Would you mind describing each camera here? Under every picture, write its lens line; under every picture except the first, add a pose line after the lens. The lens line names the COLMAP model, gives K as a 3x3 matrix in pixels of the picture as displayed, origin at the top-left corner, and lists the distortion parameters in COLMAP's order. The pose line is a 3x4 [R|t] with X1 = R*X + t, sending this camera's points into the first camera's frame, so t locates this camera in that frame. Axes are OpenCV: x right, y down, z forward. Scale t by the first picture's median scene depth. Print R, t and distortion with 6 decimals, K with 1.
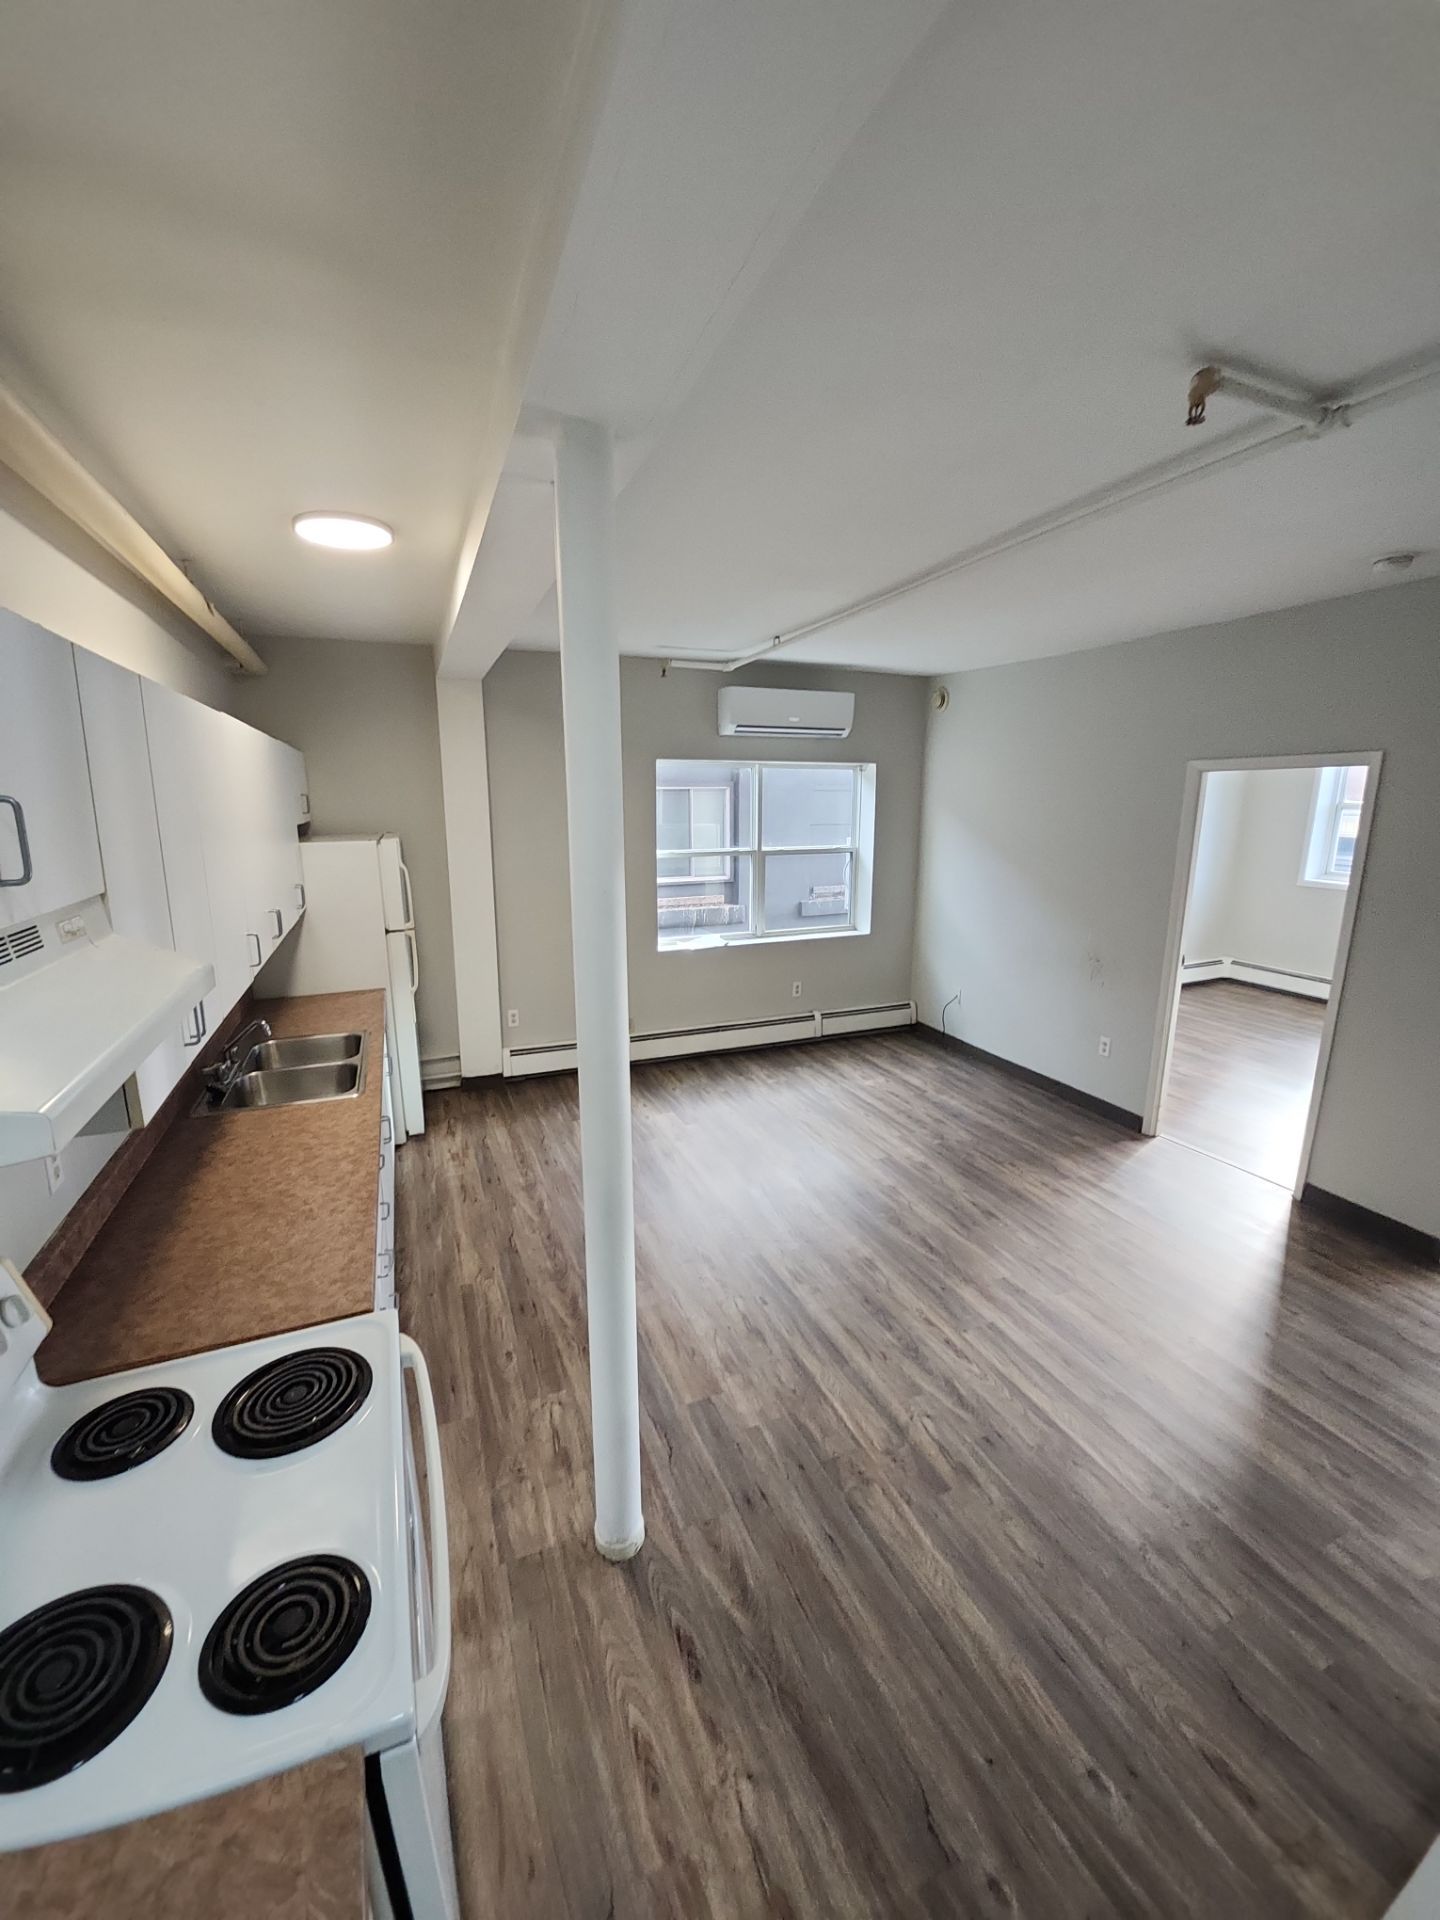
lens RADIAL K [[754.7, 0, 701.3], [0, 754.7, 961.0], [0, 0, 1]] dist [-0.005878, -0.008716]
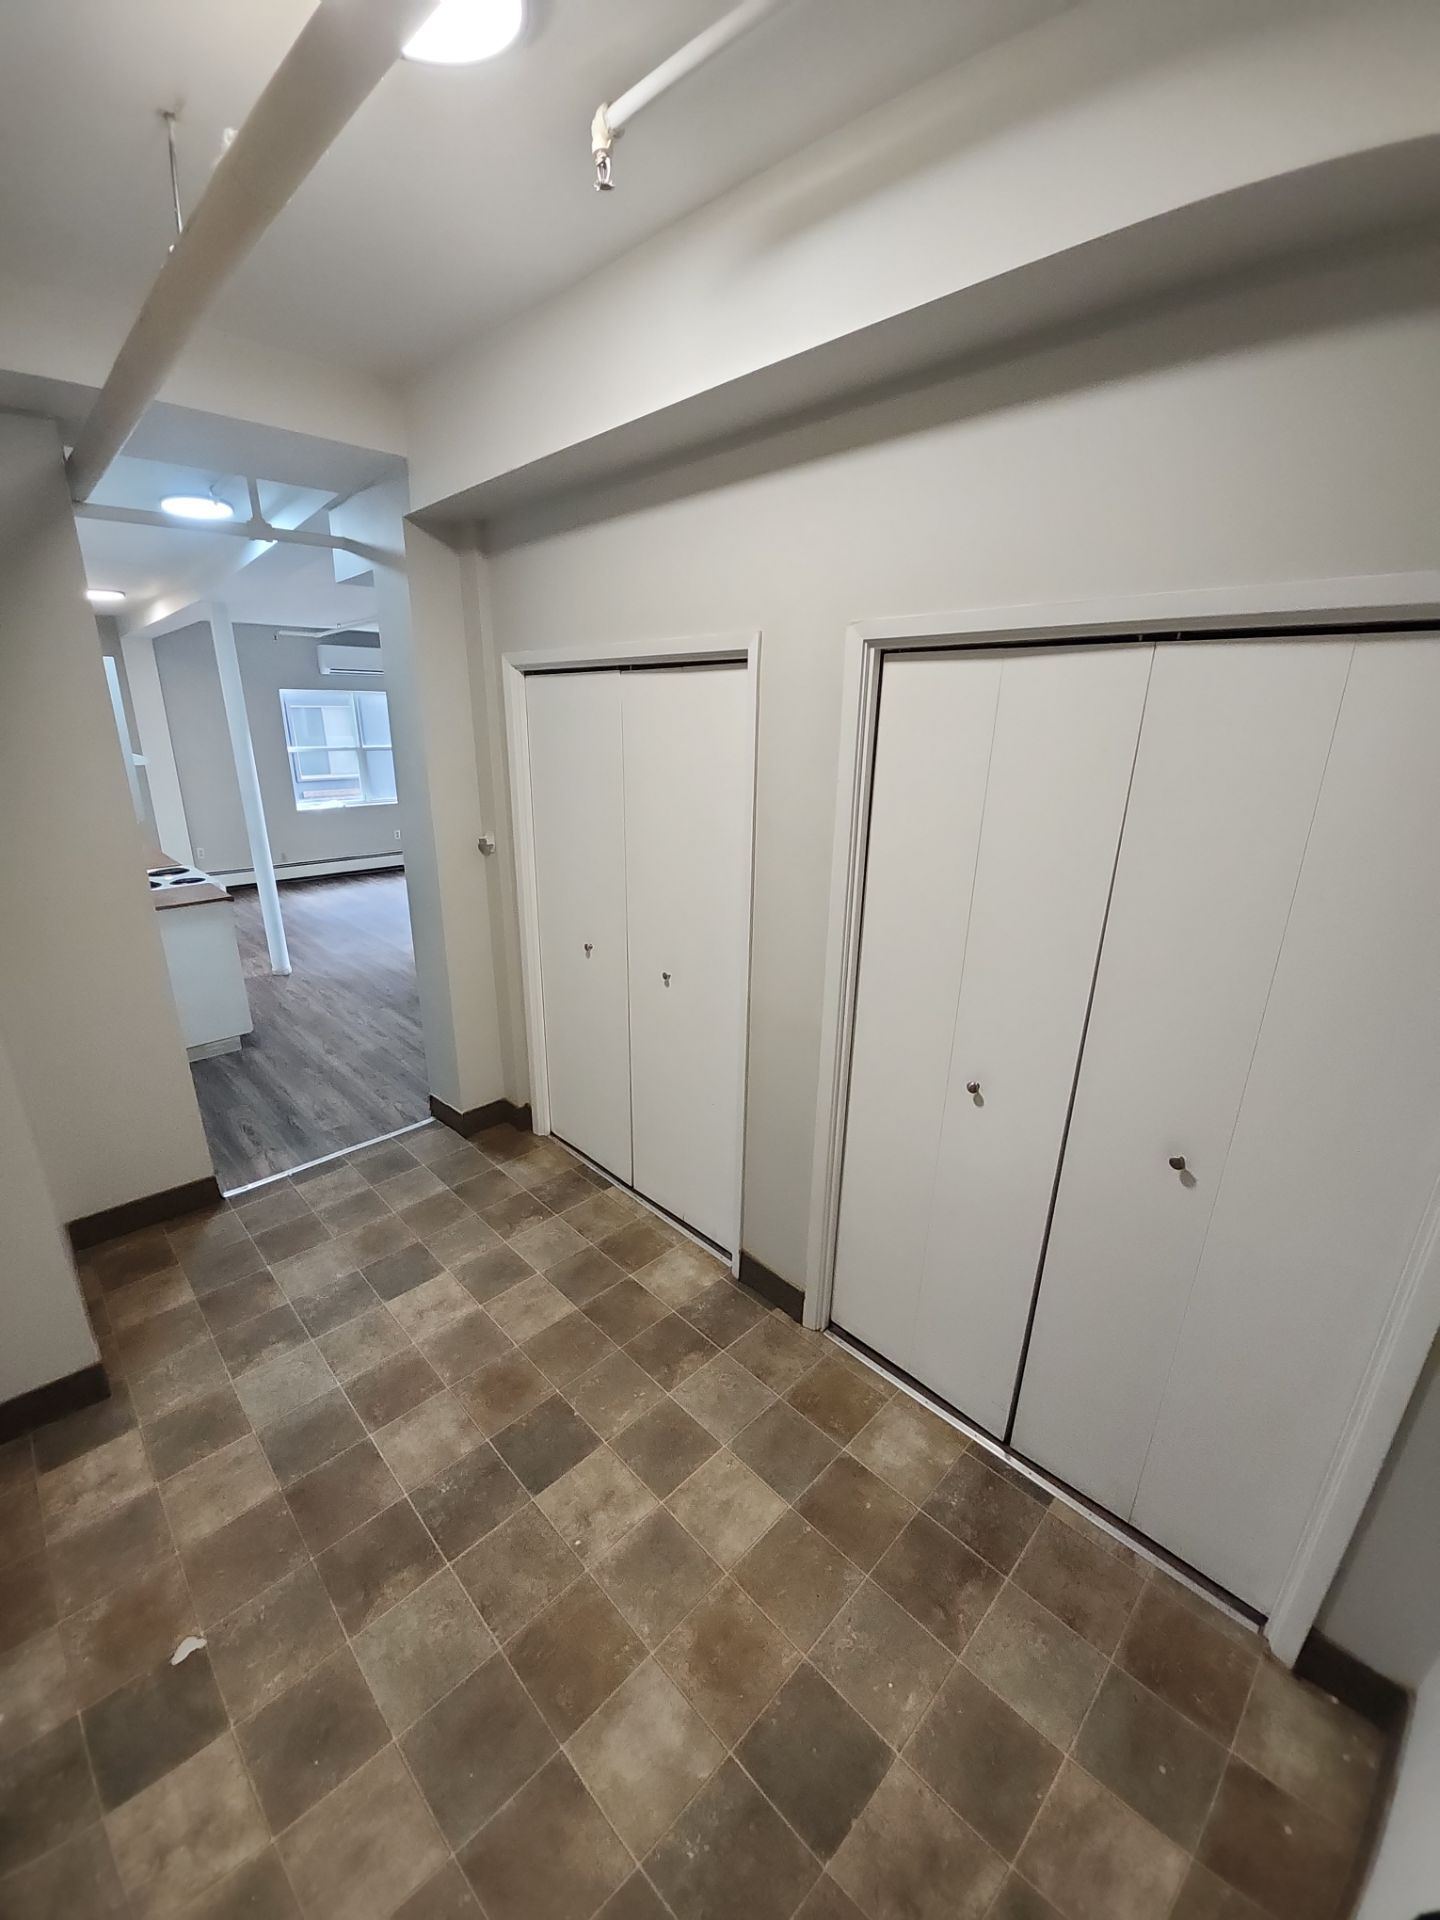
lens RADIAL K [[754.7, 0, 701.3], [0, 754.7, 961.0], [0, 0, 1]] dist [-0.005878, -0.008716]
pose [[0.925742, -0.109106, 0.362073, 0.138292], [0.072770, 0.990976, 0.112562, 0.208074], [-0.371087, -0.077855, 0.925329, -0.927736]]
